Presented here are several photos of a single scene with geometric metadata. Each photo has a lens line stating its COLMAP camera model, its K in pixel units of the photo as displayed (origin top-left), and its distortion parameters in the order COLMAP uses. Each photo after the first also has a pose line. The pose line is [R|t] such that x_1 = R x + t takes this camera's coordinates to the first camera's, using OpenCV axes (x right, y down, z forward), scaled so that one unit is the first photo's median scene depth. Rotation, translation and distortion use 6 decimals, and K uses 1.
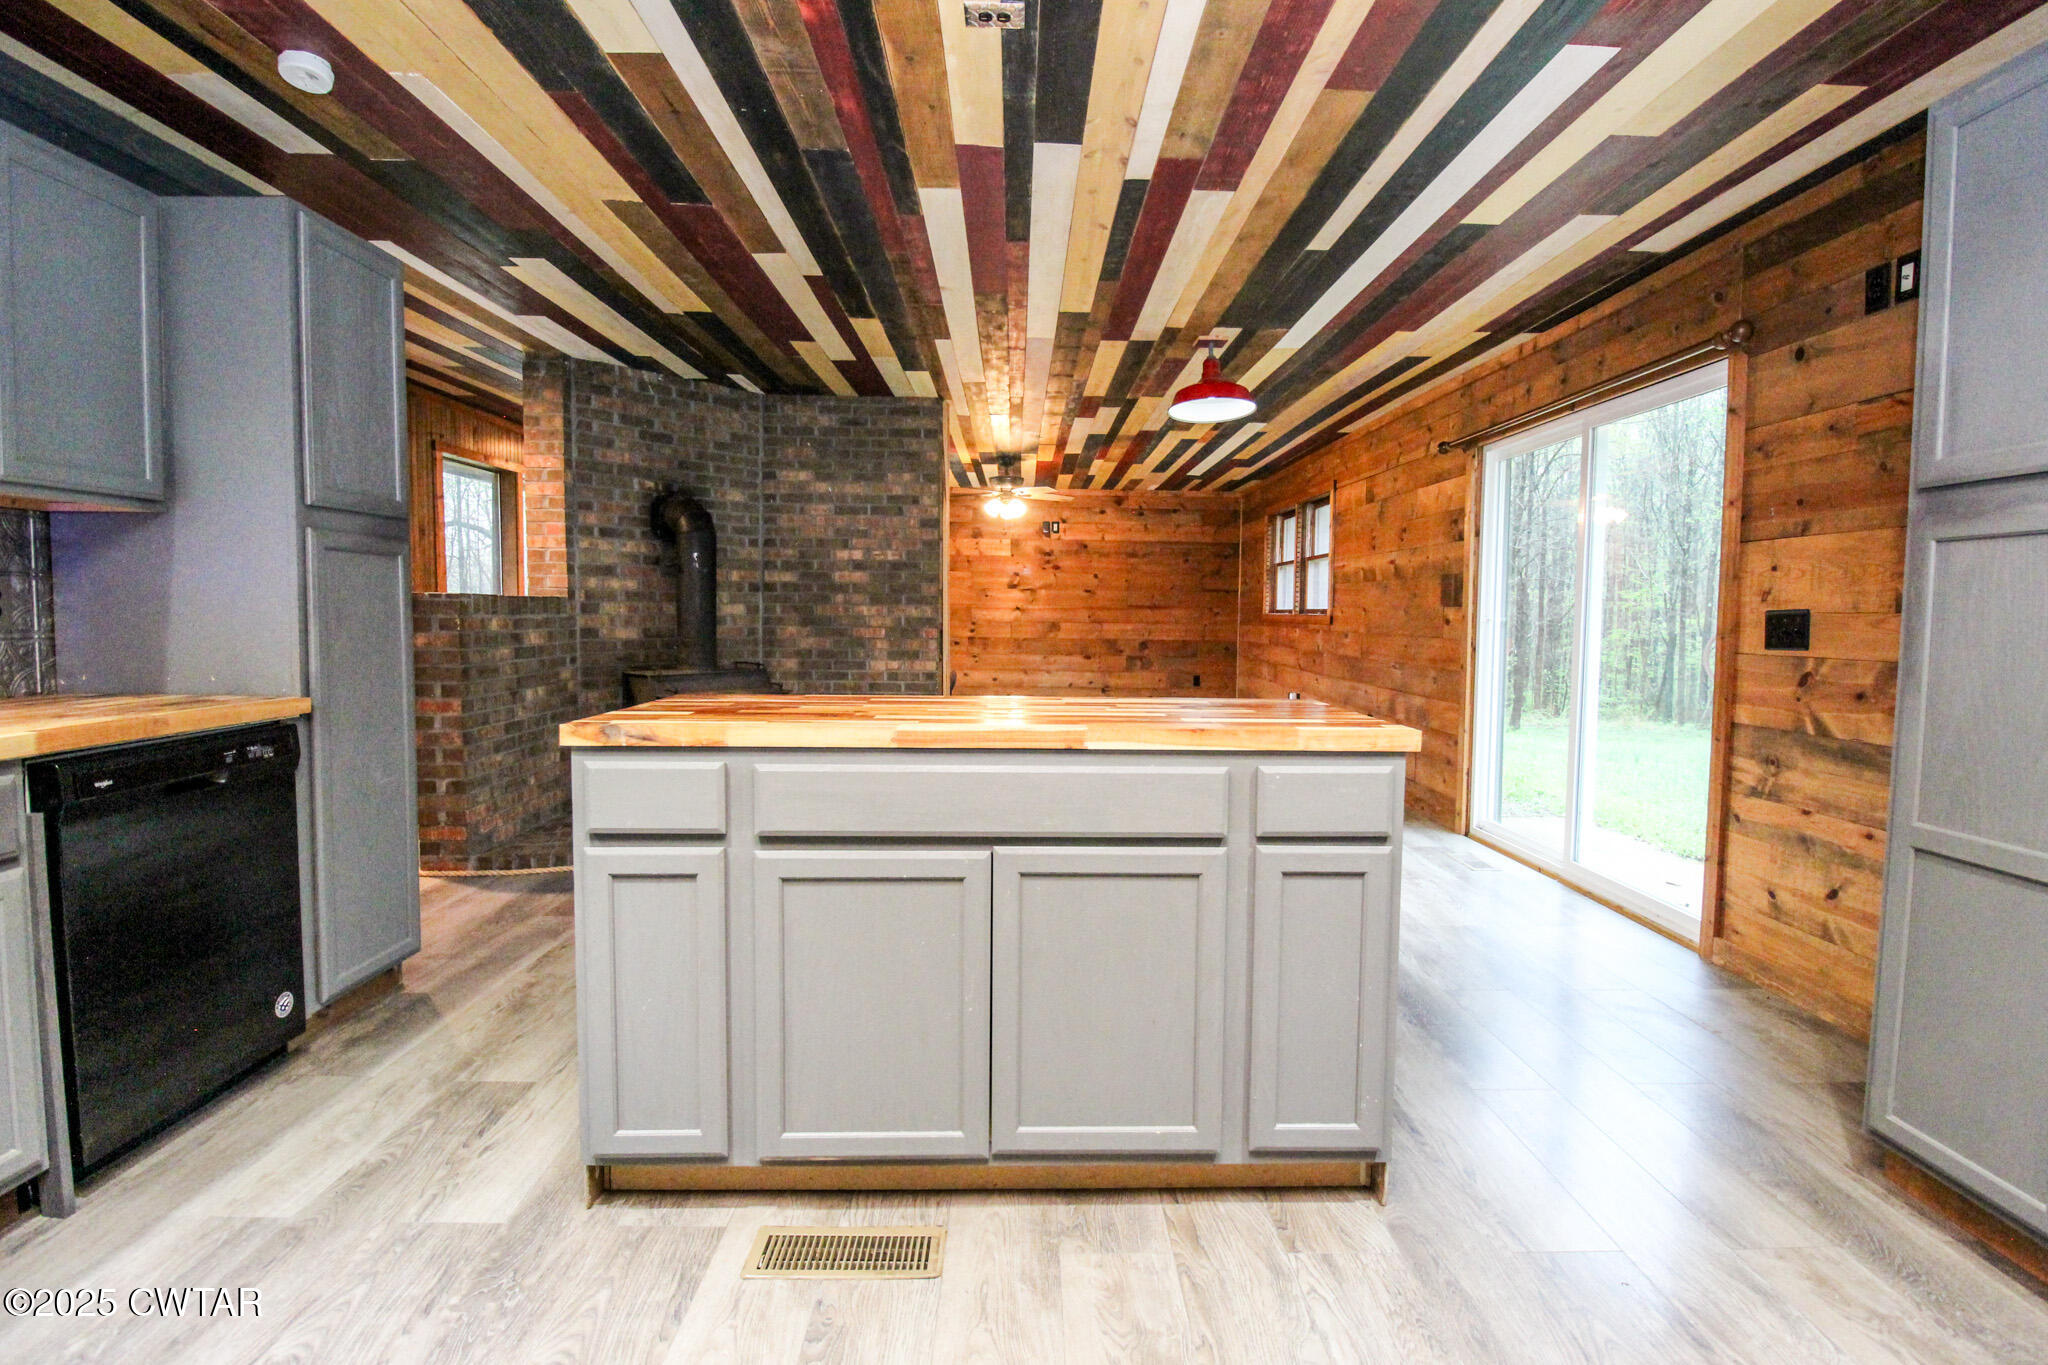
lens RADIAL K [[949.1, 0, 1031.7], [0, 949.1, 670.8], [0, 0, 1]] dist [0.000710, -0.012711]
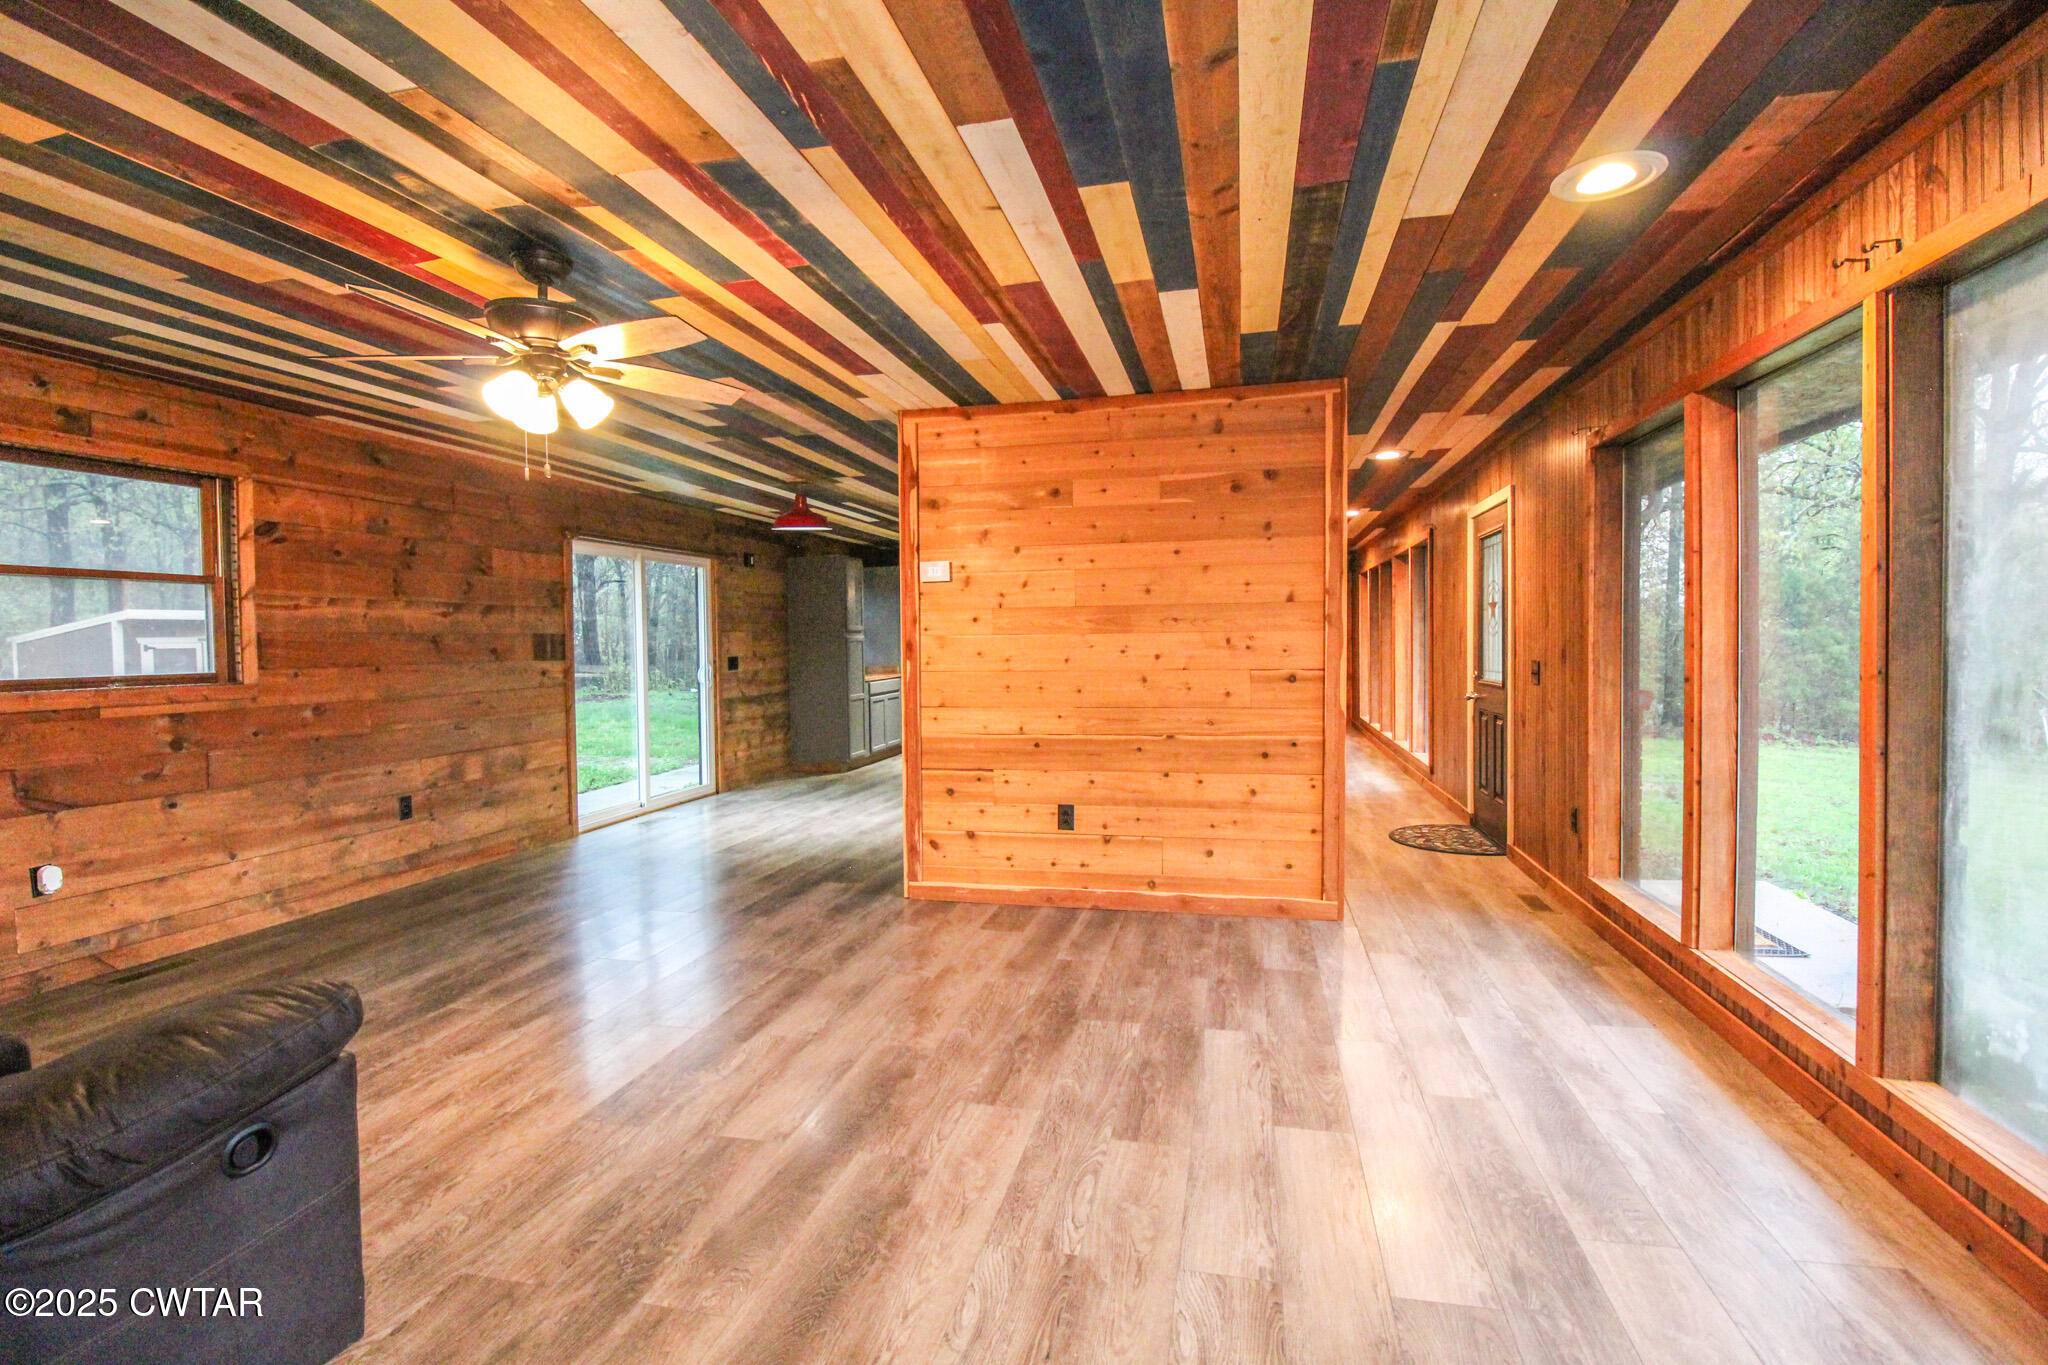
lens RADIAL K [[955.0, 0, 1025.8], [0, 955.0, 669.7], [0, 0, 1]] dist [0.003013, -0.015933]
pose [[-0.970428, -0.008371, 0.241244, -0.391679], [0.015038, 0.995361, 0.095033, -0.145006], [-0.240920, 0.095851, -0.965800, 1.815421]]
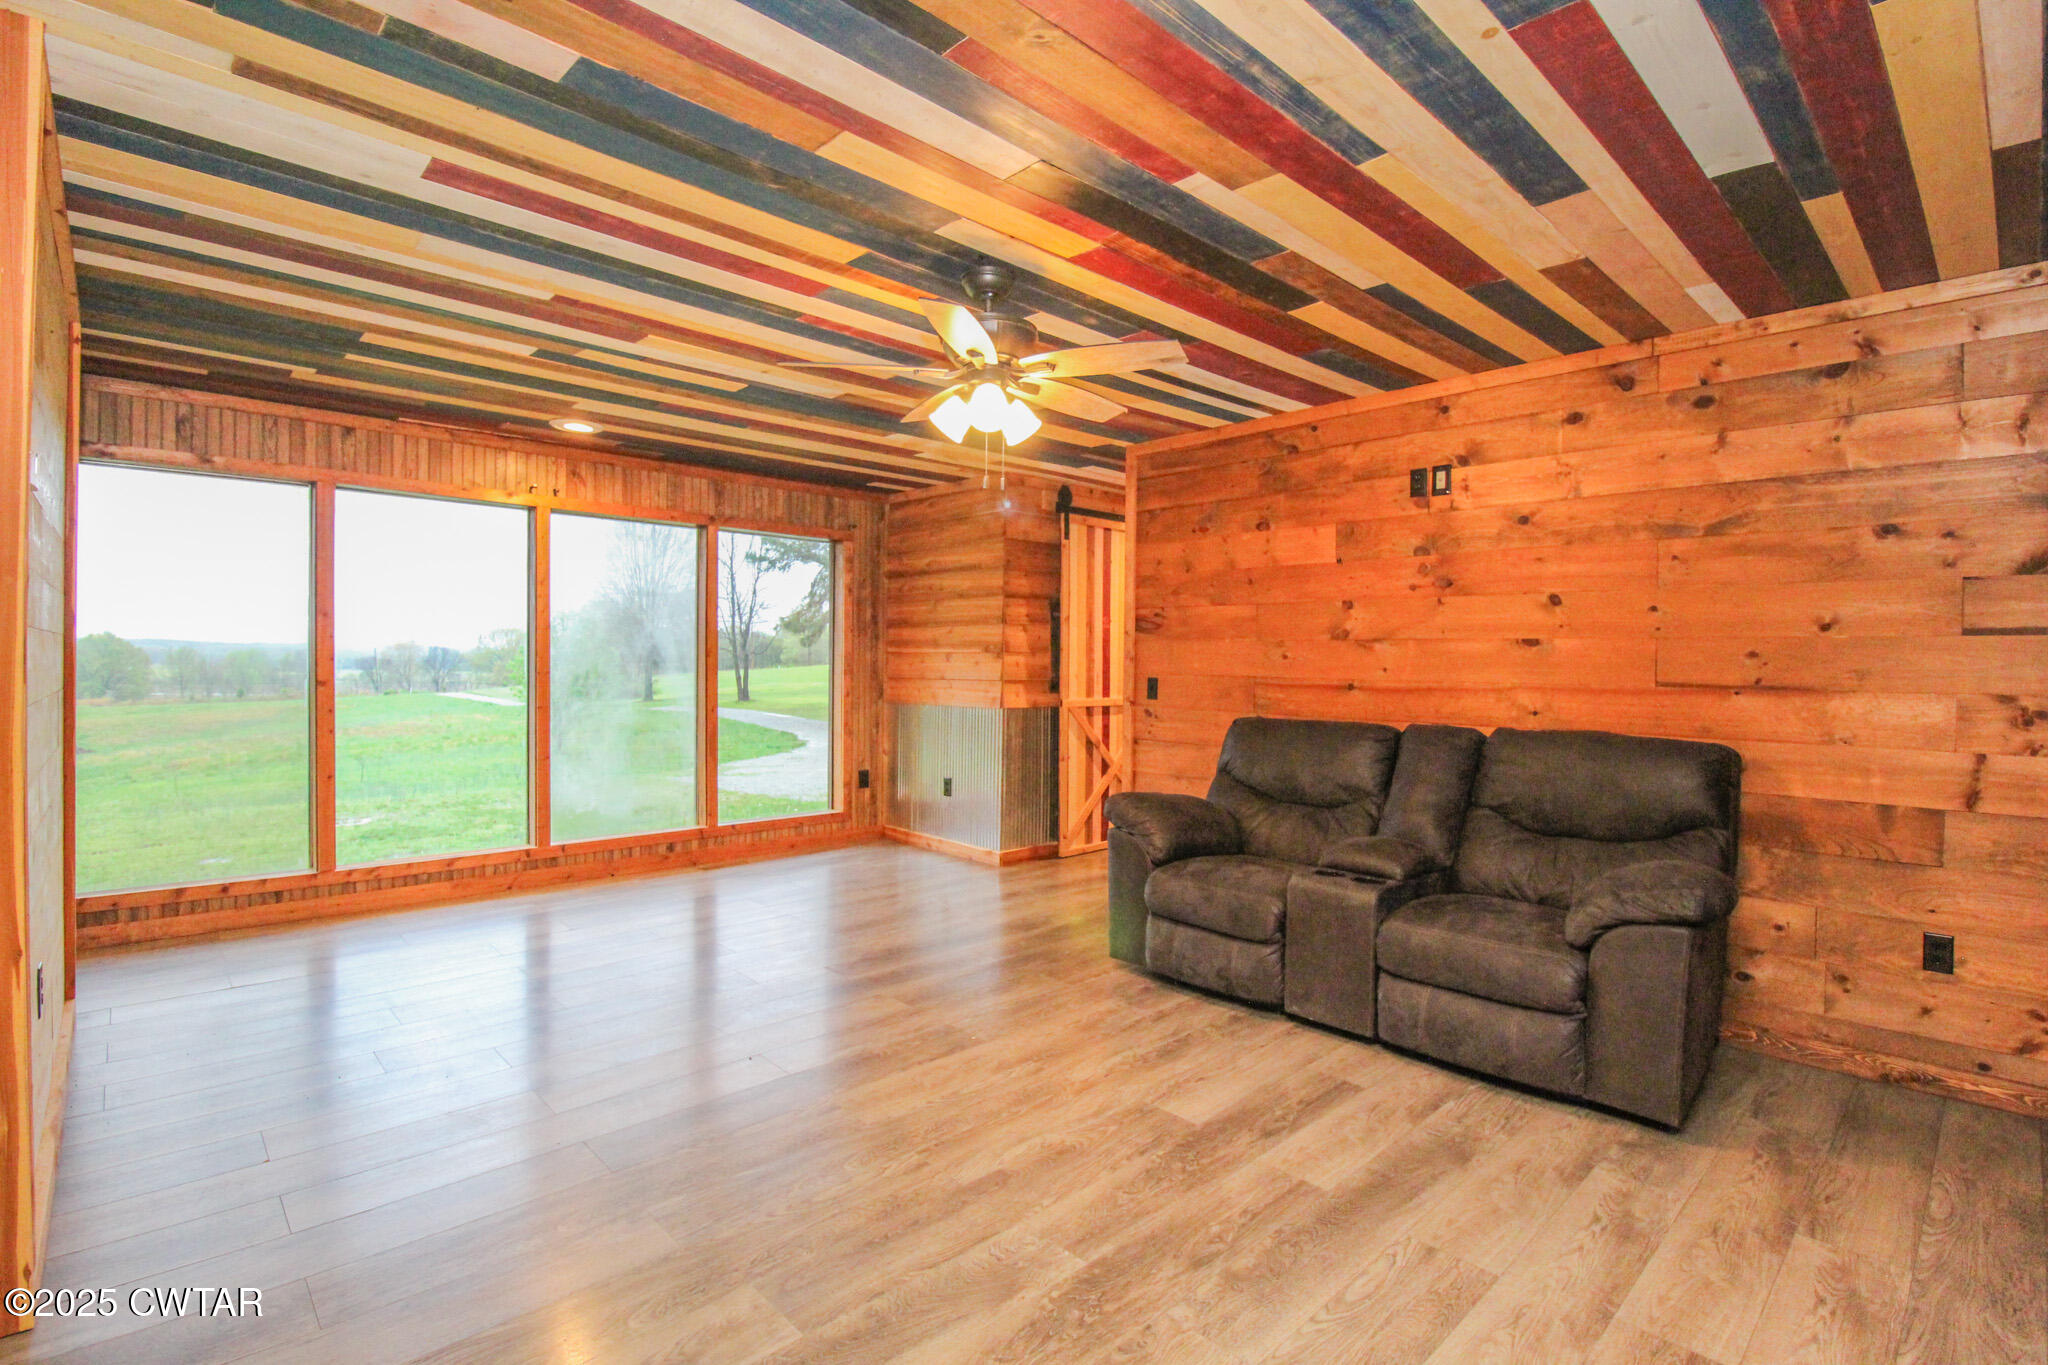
lens RADIAL K [[955.8, 0, 1039.6], [0, 955.8, 671.5], [0, 0, 1]] dist [0.003175, -0.015649]
pose [[0.683697, 0.002376, -0.729762, 0.346163], [-0.048992, 0.997888, -0.042651, -0.084249], [0.728119, 0.064913, 0.682370, 1.080680]]
